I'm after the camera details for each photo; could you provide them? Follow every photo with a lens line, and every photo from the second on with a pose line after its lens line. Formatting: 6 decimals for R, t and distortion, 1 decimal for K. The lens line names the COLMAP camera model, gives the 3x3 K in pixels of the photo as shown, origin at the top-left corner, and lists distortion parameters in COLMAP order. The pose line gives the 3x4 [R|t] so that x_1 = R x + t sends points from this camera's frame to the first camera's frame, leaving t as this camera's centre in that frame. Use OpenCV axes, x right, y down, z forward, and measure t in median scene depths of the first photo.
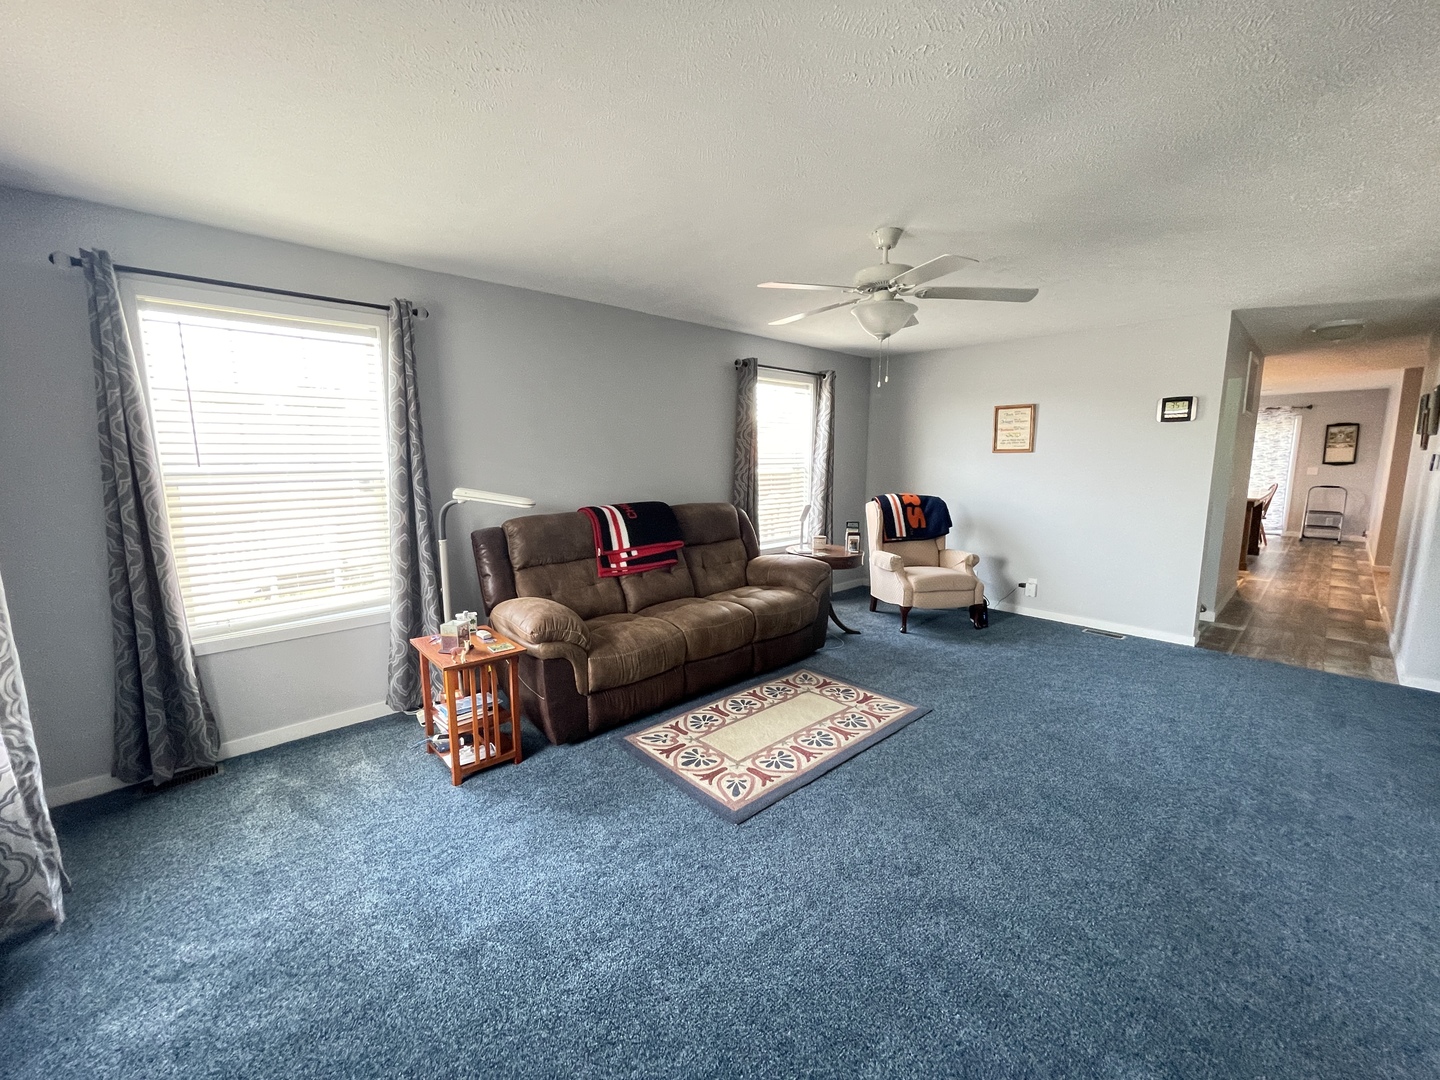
lens RADIAL K [[570.9, 0, 712.6], [0, 570.9, 534.9], [0, 0, 1]] dist [-0.002553, -0.001777]
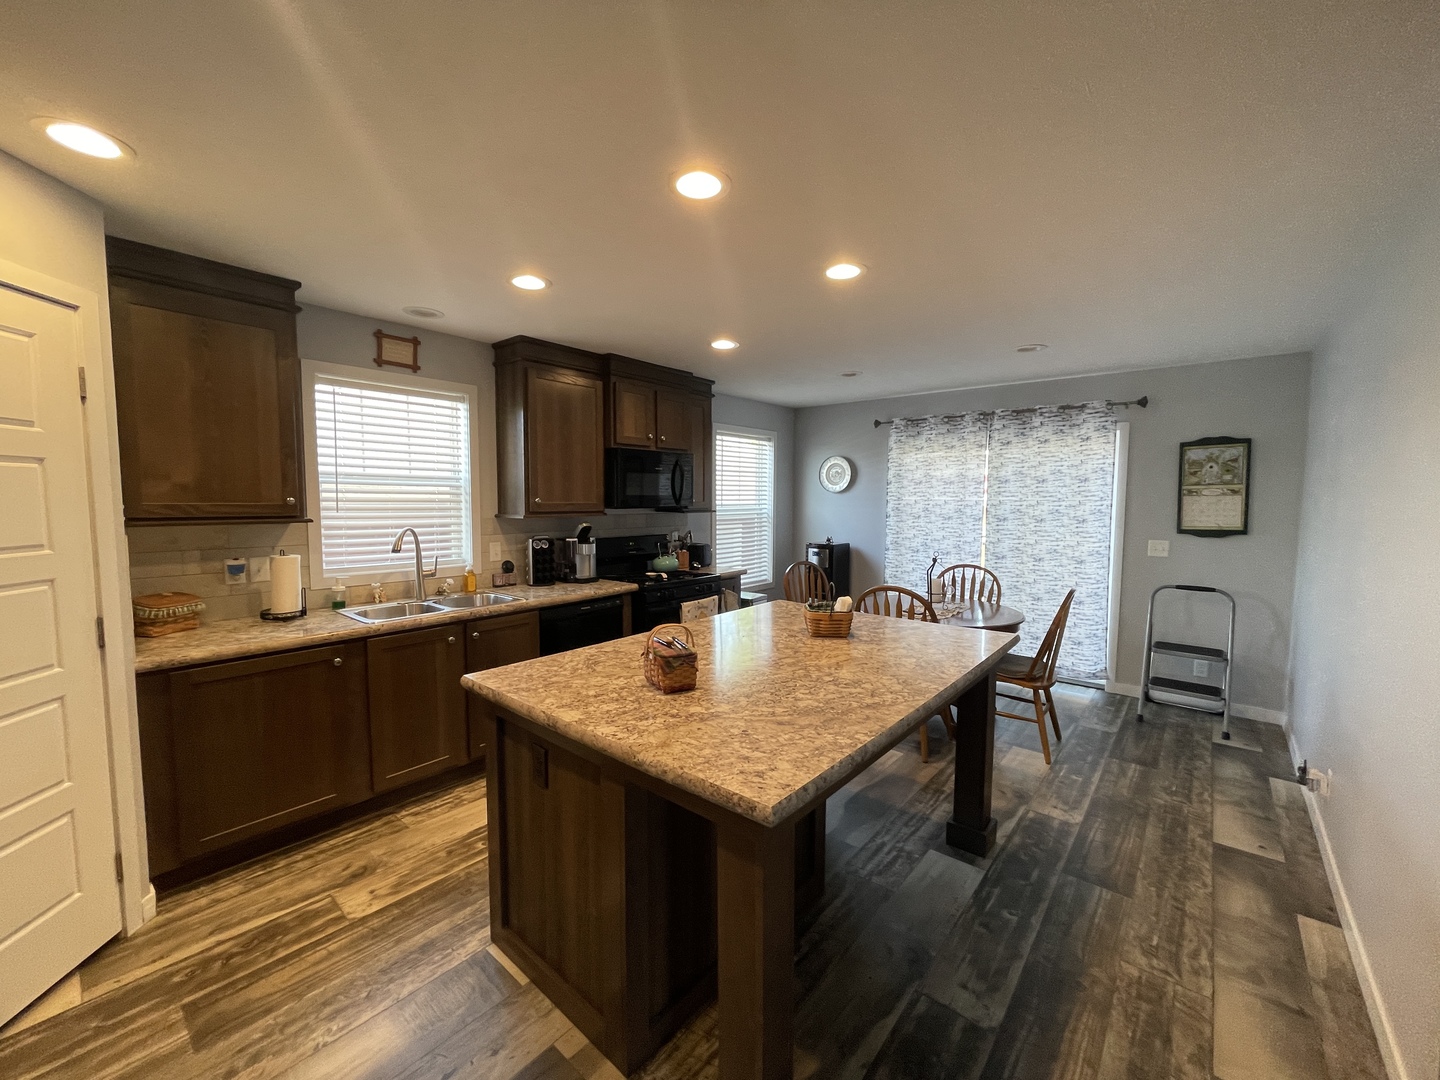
lens RADIAL K [[570.9, 0, 730.2], [0, 570.9, 540.5], [0, 0, 1]] dist [-0.002553, -0.001777]
pose [[0.991517, -0.014315, 0.129187, 0.694798], [0.022131, 0.997996, -0.059274, -0.103438], [-0.128080, 0.061630, 0.989847, 0.628500]]
